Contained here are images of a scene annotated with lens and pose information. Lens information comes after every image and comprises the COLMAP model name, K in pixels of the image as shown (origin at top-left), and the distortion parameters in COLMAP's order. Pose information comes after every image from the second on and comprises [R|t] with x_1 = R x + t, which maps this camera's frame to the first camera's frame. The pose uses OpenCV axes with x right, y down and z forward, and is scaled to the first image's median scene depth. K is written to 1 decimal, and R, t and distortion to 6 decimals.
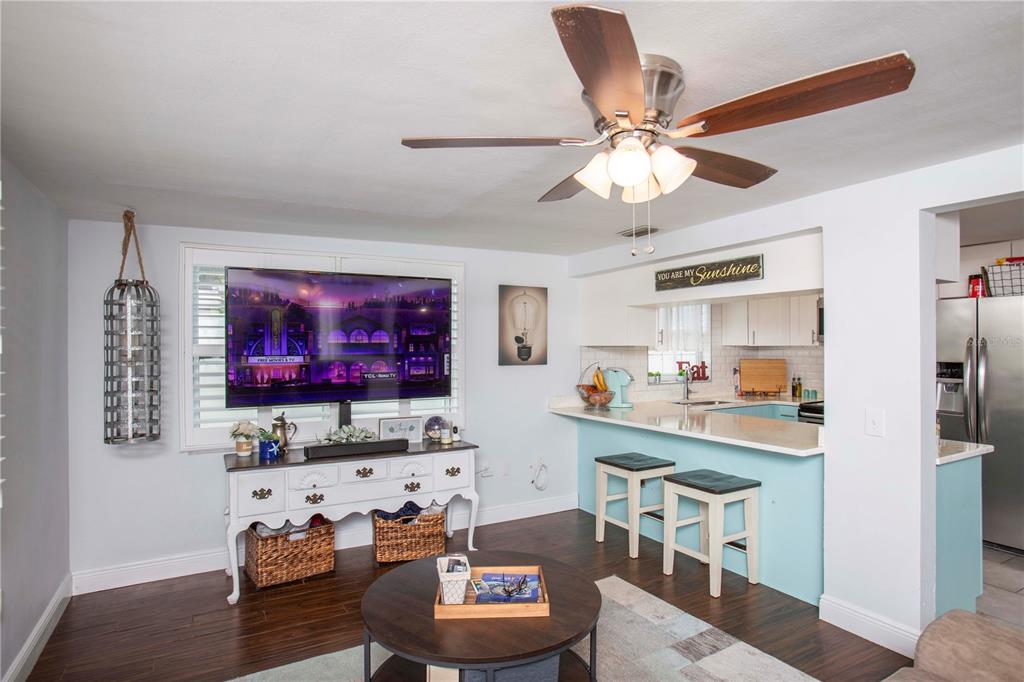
lens RADIAL K [[549.9, 0, 516.2], [0, 549.9, 343.1], [0, 0, 1]] dist [-0.085386, 0.058862]
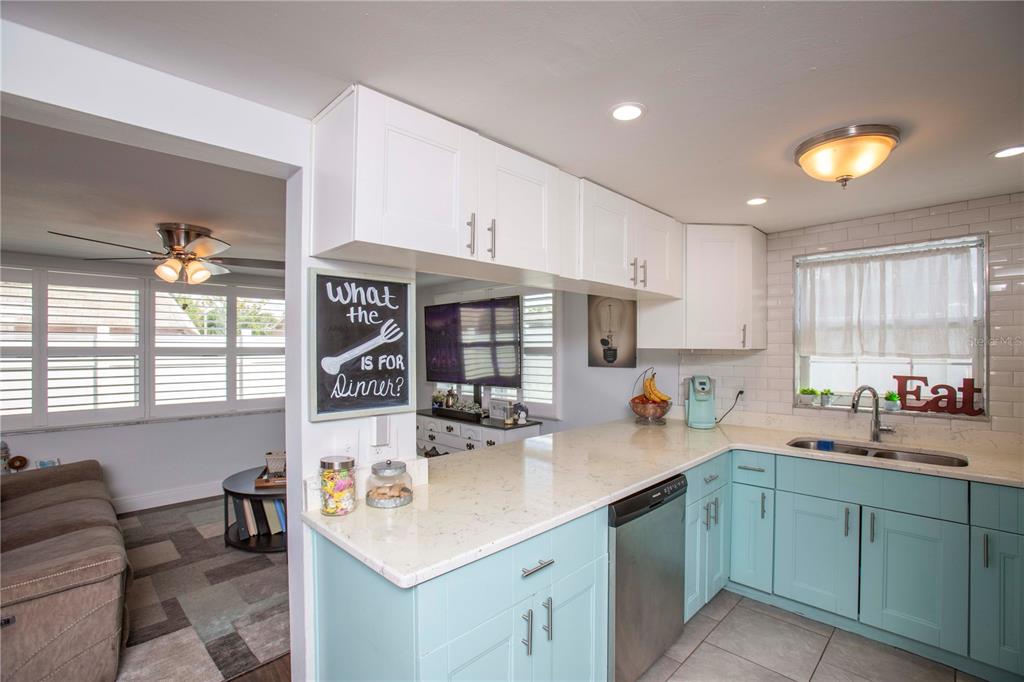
lens RADIAL K [[470.1, 0, 519.6], [0, 470.1, 347.2], [0, 0, 1]] dist [-0.076688, 0.034906]
pose [[0.272176, -0.001578, -0.962246, 0.803144], [0.007124, 0.999975, 0.000375, 0.001622], [0.962221, -0.006957, 0.272180, 0.613222]]
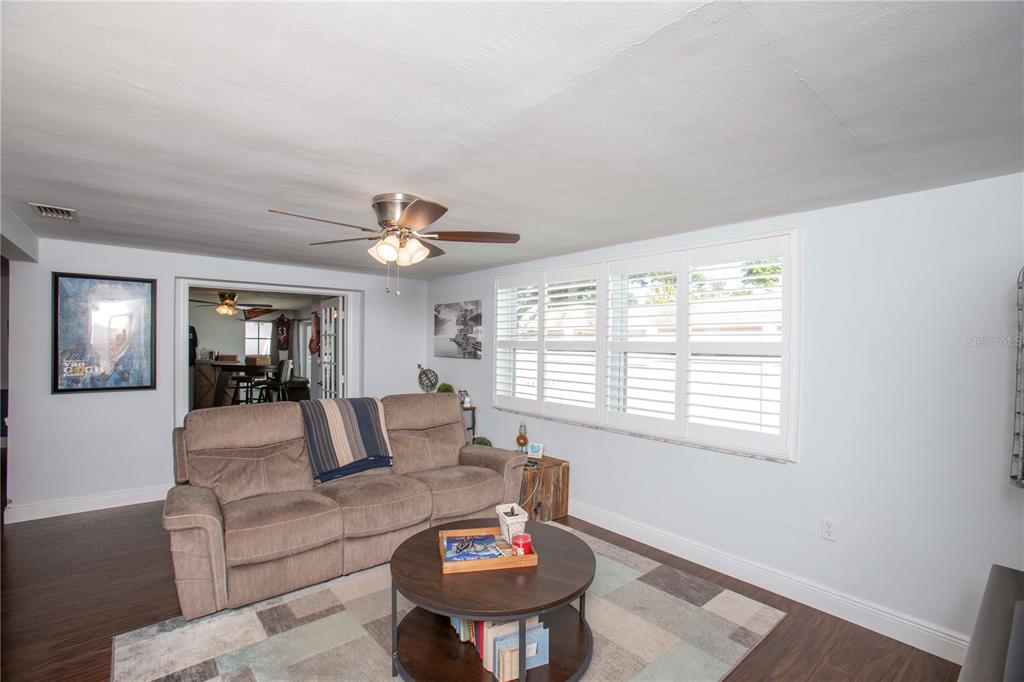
lens RADIAL K [[470.1, 0, 519.6], [0, 470.1, 347.2], [0, 0, 1]] dist [-0.076688, 0.034906]
pose [[-0.983578, -0.005581, -0.180399, 0.025888], [-0.005917, 0.999982, 0.001325, 0.005746], [0.180389, 0.002371, -0.983593, 0.901811]]
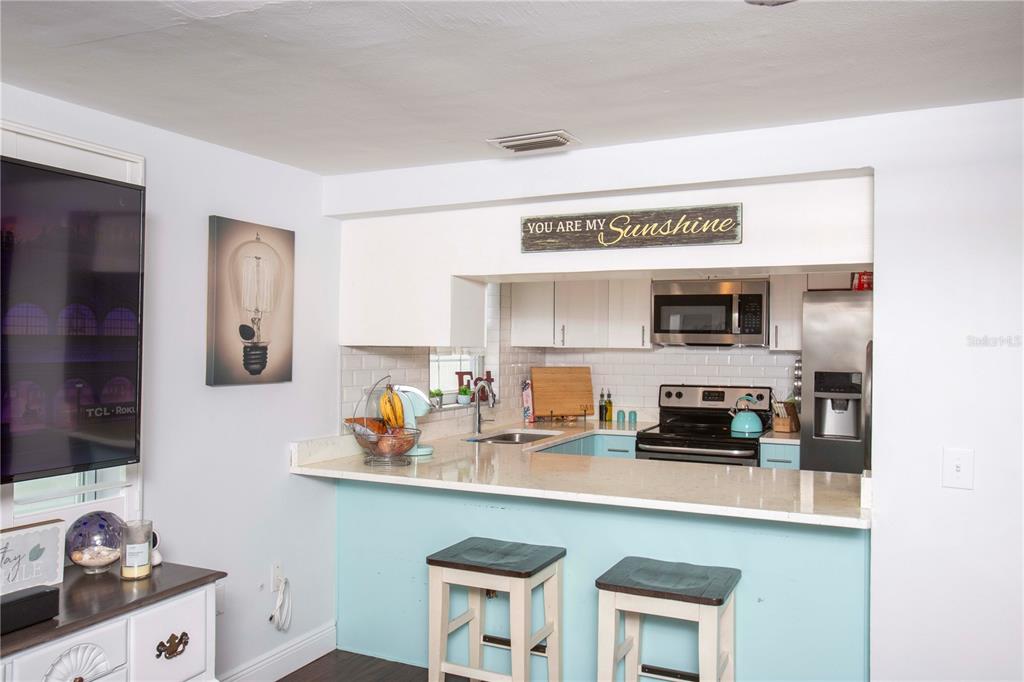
lens RADIAL K [[770.0, 0, 512.0], [0, 770.0, 341.0], [0, 0, 1]] dist [-0.053989, 0.001628]
pose [[0.822965, 0.013940, 0.567920, -0.187500], [-0.015317, 0.999880, -0.002348, -0.000111], [-0.567885, -0.006766, 0.823080, 0.305993]]
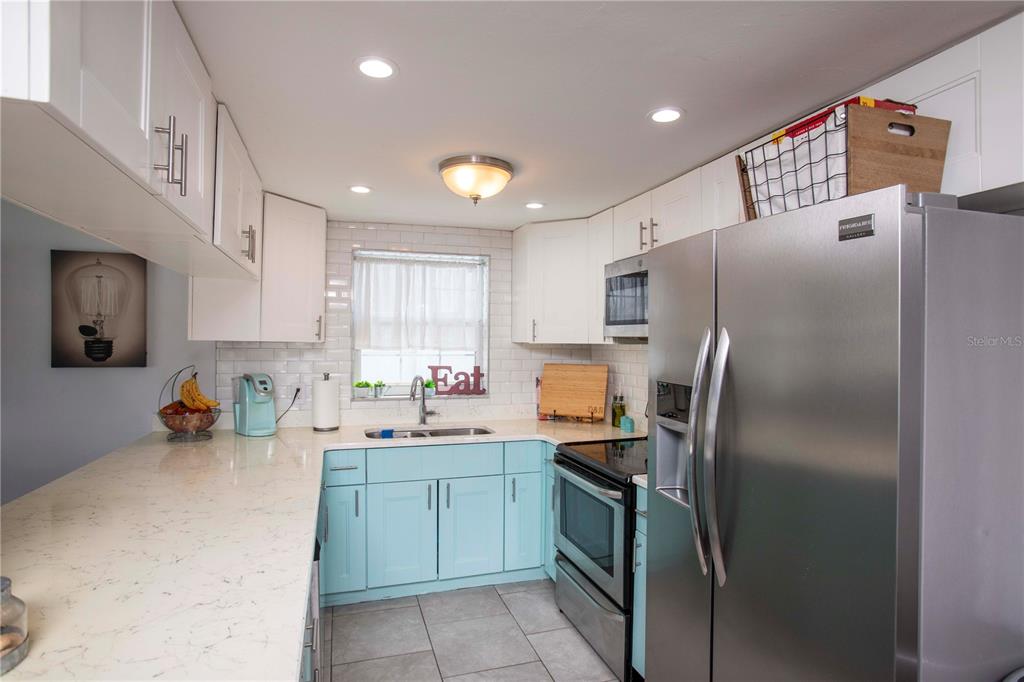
lens RADIAL K [[549.9, 0, 516.2], [0, 549.9, 343.1], [0, 0, 1]] dist [-0.085386, 0.058862]
pose [[0.979284, 0.007753, -0.202344, 0.663112], [-0.006651, 0.999959, 0.006126, 0.001983], [0.202383, -0.004653, 0.979295, 0.460911]]
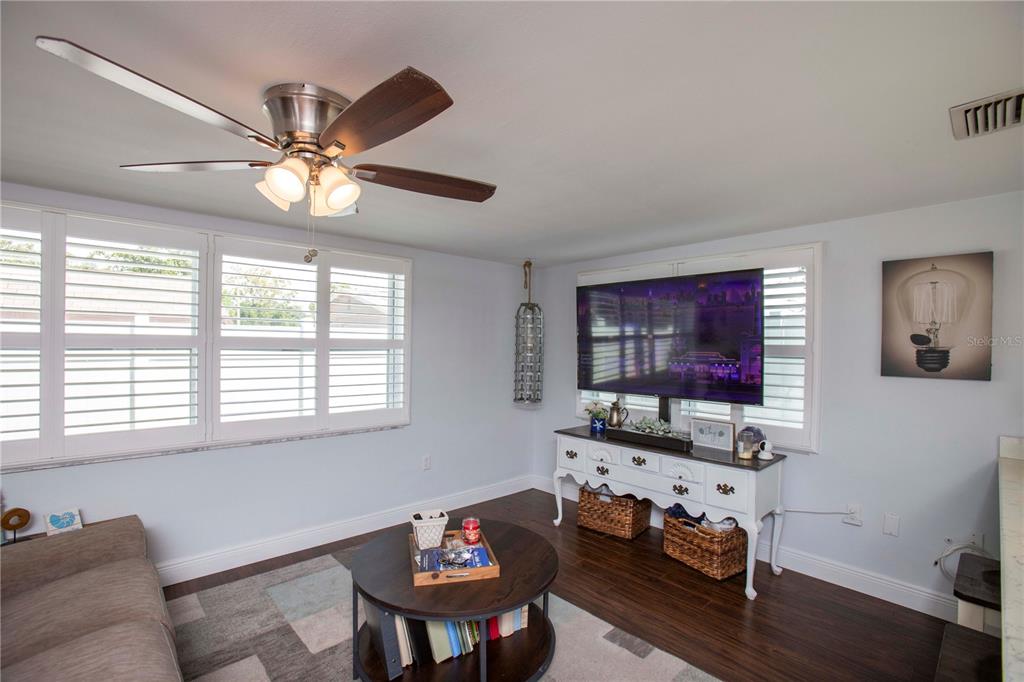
lens RADIAL K [[470.1, 0, 519.6], [0, 470.1, 347.2], [0, 0, 1]] dist [-0.076688, 0.034906]
pose [[0.234305, 0.011169, -0.972099, 0.422711], [-0.008249, 0.999921, 0.009501, 0.002046], [0.972128, 0.005793, 0.234379, 0.405768]]
